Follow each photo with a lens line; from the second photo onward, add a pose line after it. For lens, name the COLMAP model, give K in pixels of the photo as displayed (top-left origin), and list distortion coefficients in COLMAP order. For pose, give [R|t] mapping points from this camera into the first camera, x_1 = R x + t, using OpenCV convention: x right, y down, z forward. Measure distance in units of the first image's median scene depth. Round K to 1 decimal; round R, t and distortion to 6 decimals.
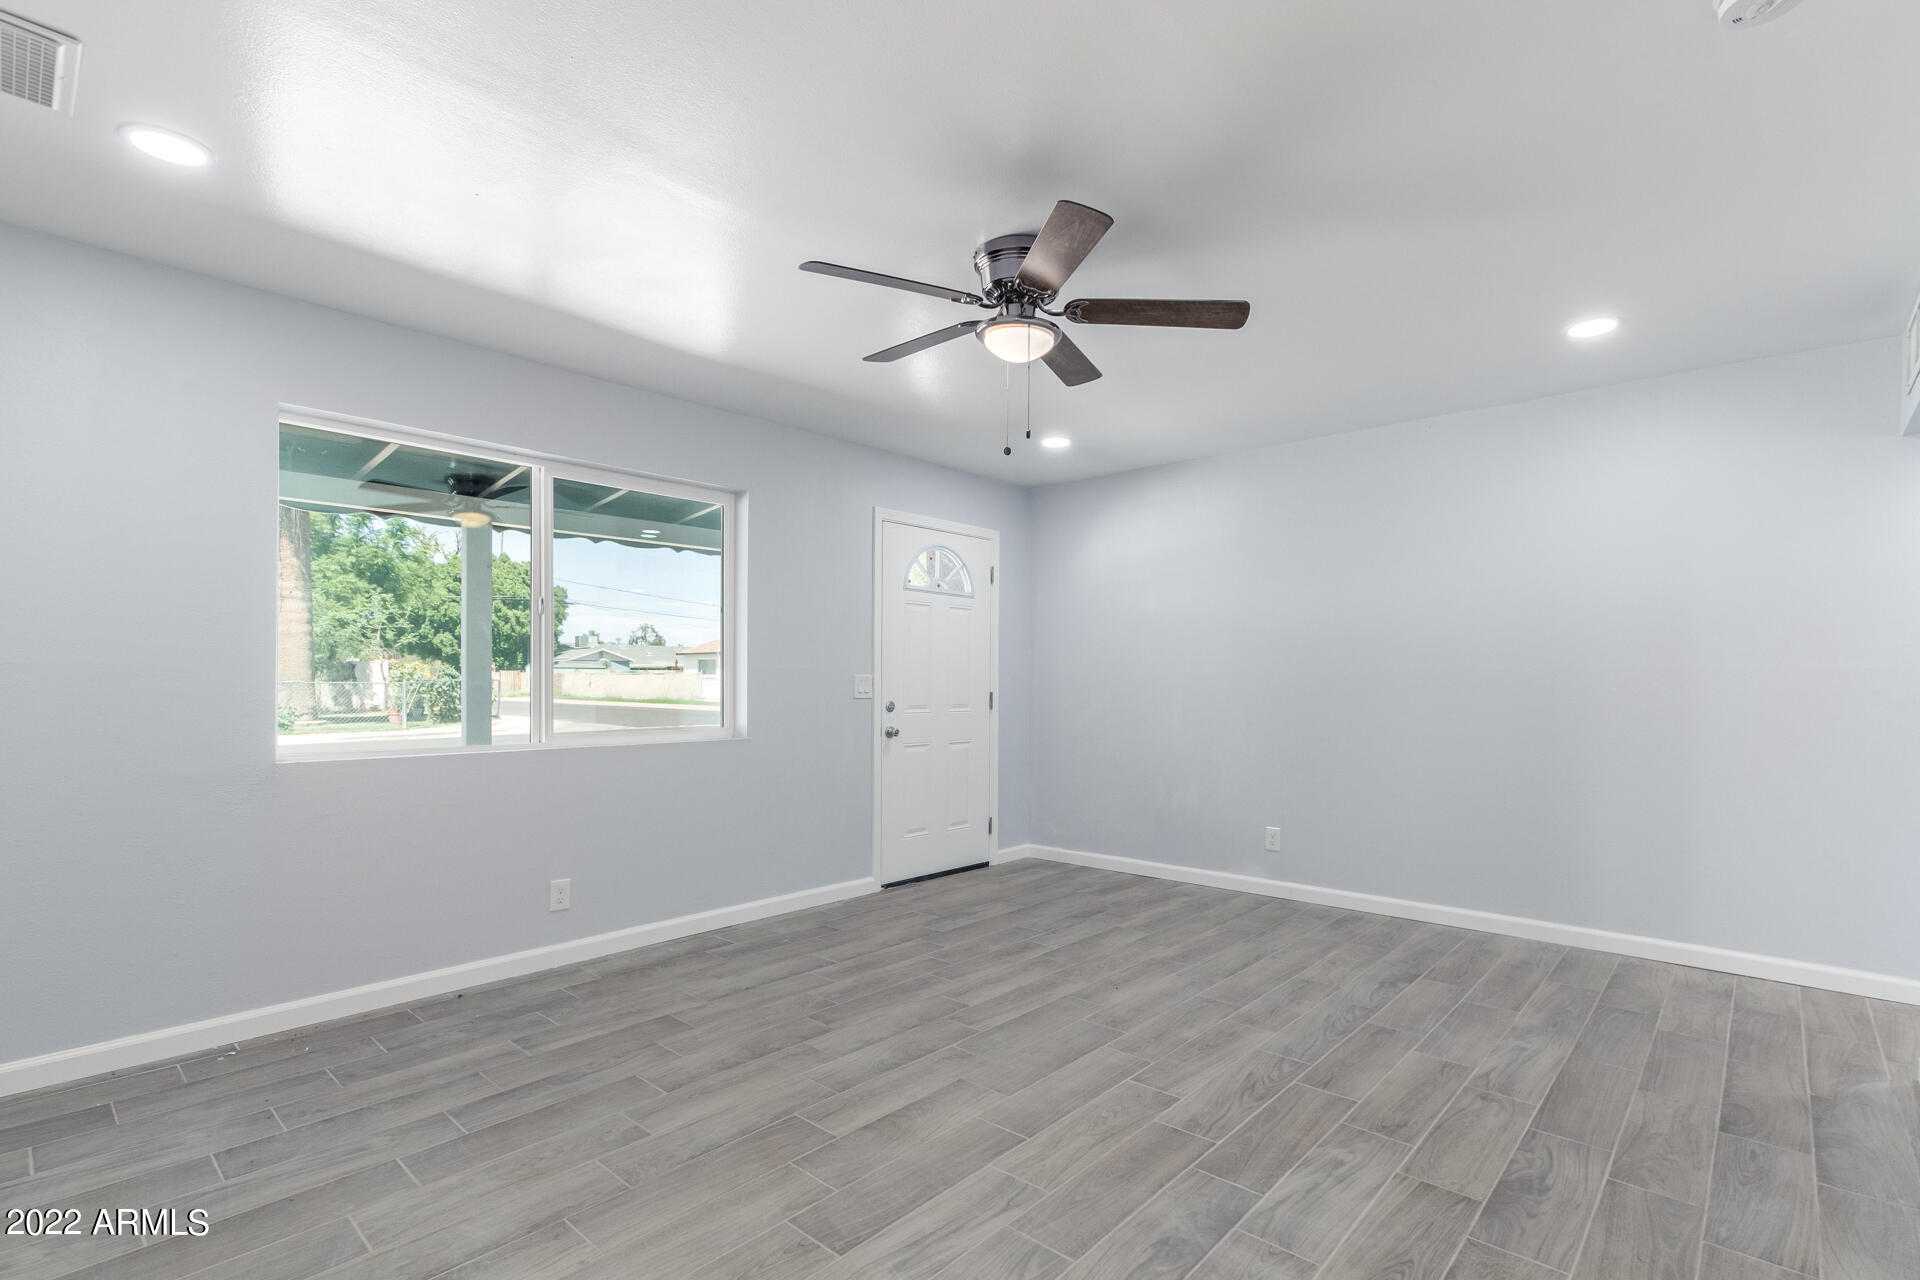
lens RADIAL K [[905.8, 0, 960.0], [0, 905.8, 672.4], [0, 0, 1]] dist [0.000034, -0.000481]
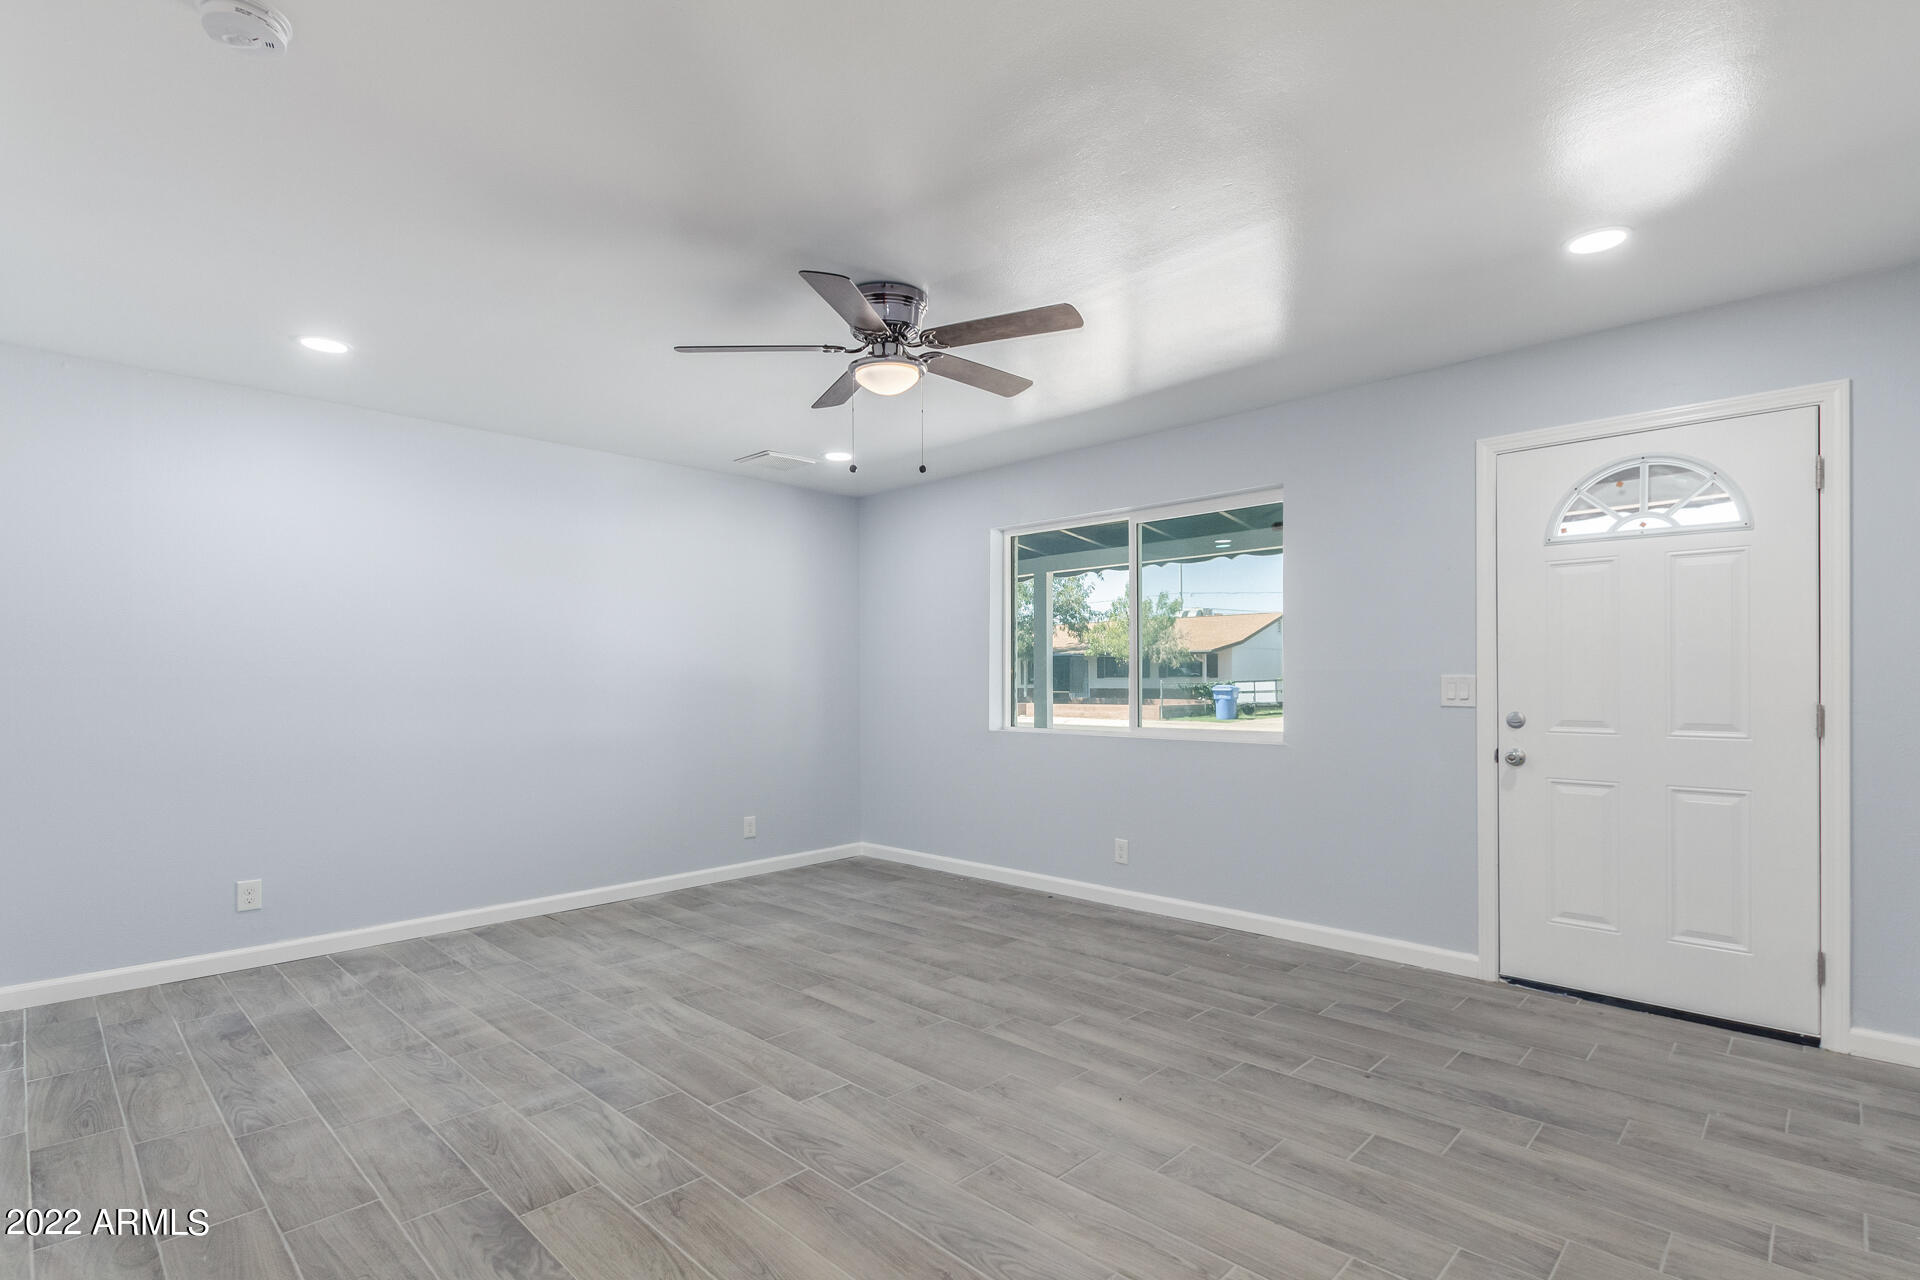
lens RADIAL K [[928.2, 0, 994.3], [0, 928.2, 682.4], [0, 0, 1]] dist [-0.000021, 0.000138]
pose [[-0.020343, 0.000753, -0.999793, 1.075942], [0.011686, 0.999932, 0.000515, 0.006339], [0.999725, -0.011673, -0.020350, 1.054004]]
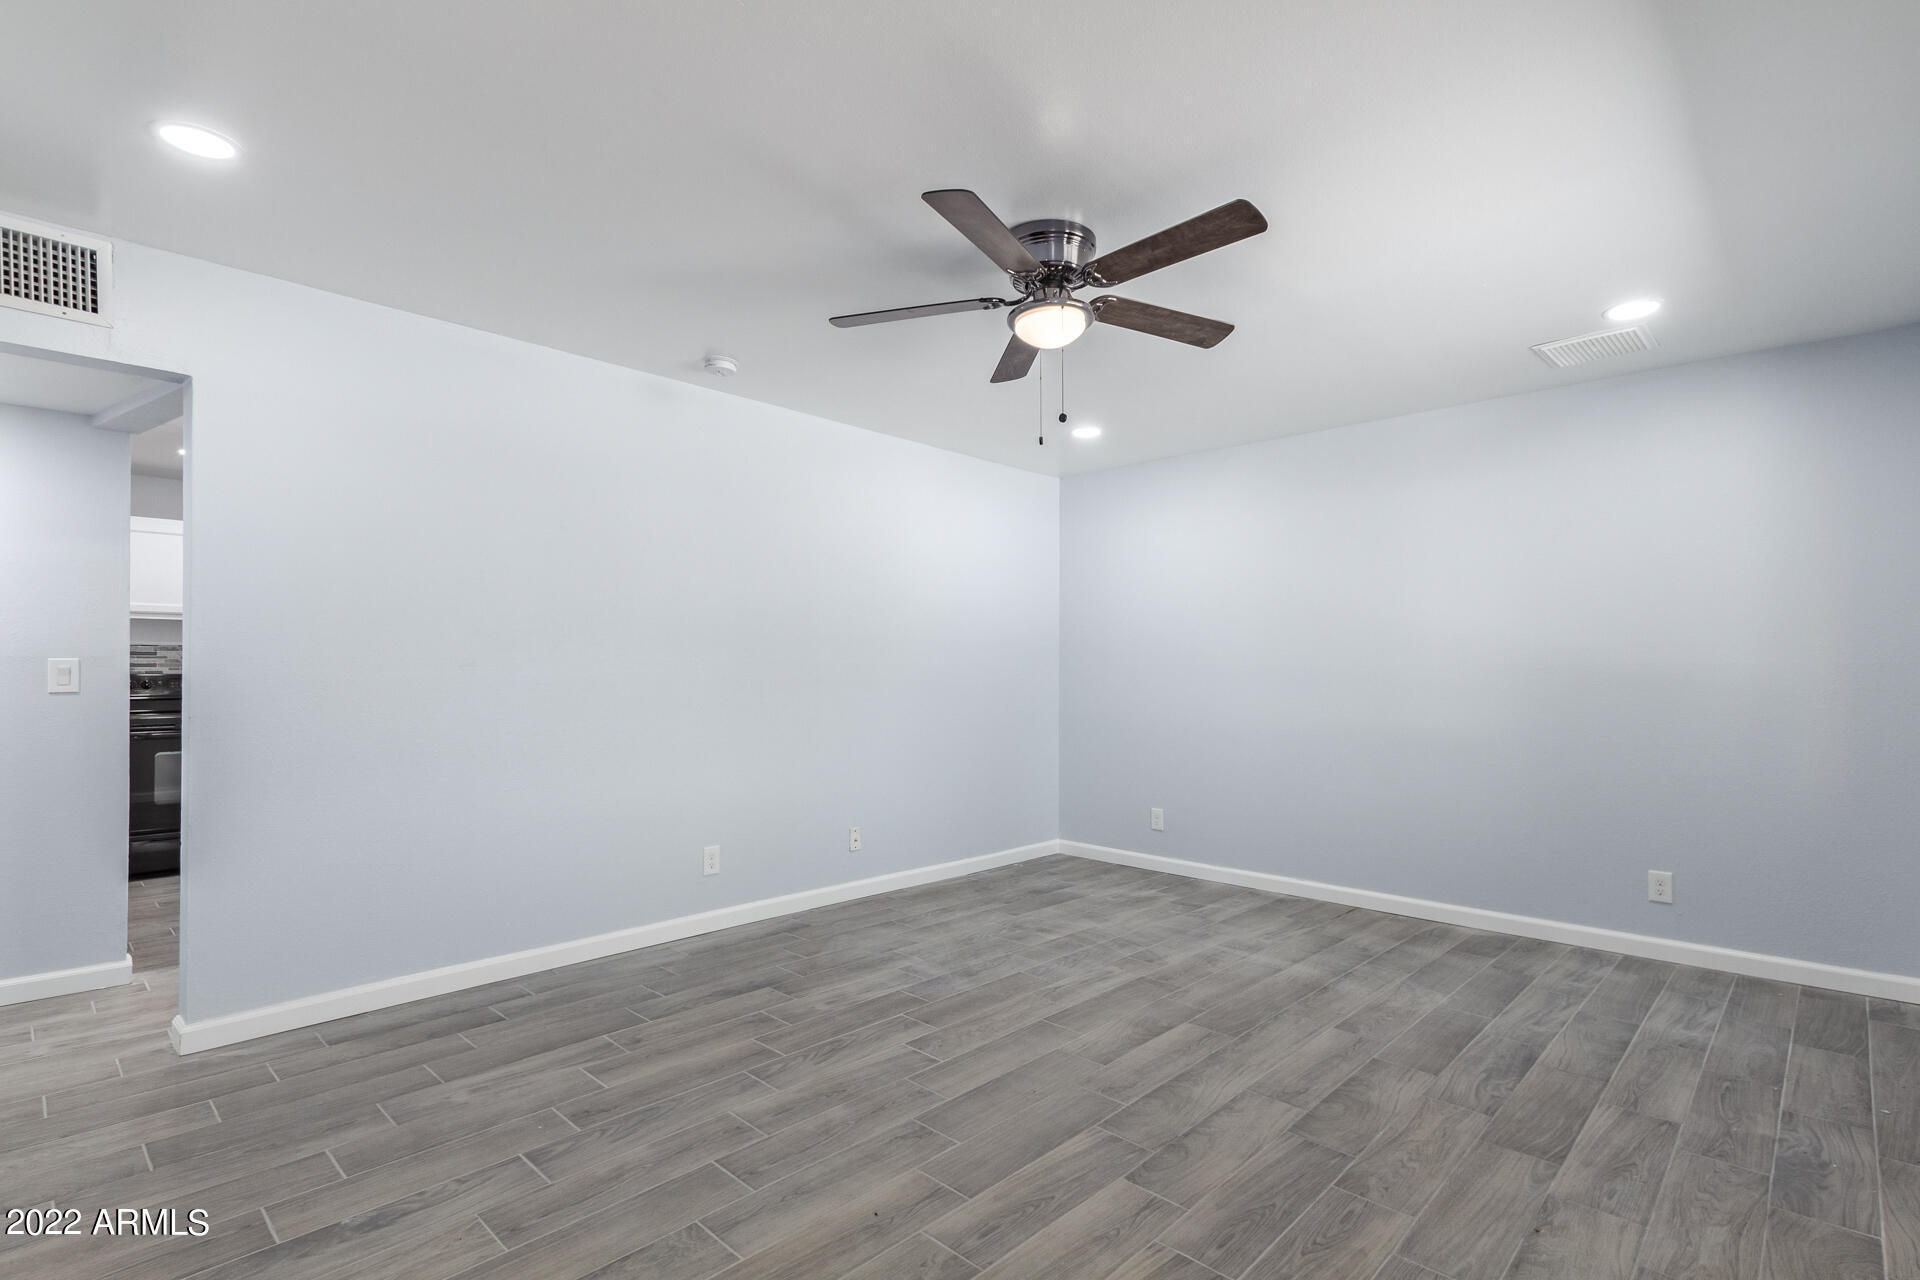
lens RADIAL K [[905.8, 0, 960.0], [0, 905.8, 672.4], [0, 0, 1]] dist [0.000034, -0.000481]
pose [[-0.999438, -0.005135, 0.033111, 0.118813], [-0.005300, 0.999974, -0.004893, 0.009704], [-0.033085, -0.005066, -0.999440, 1.808150]]
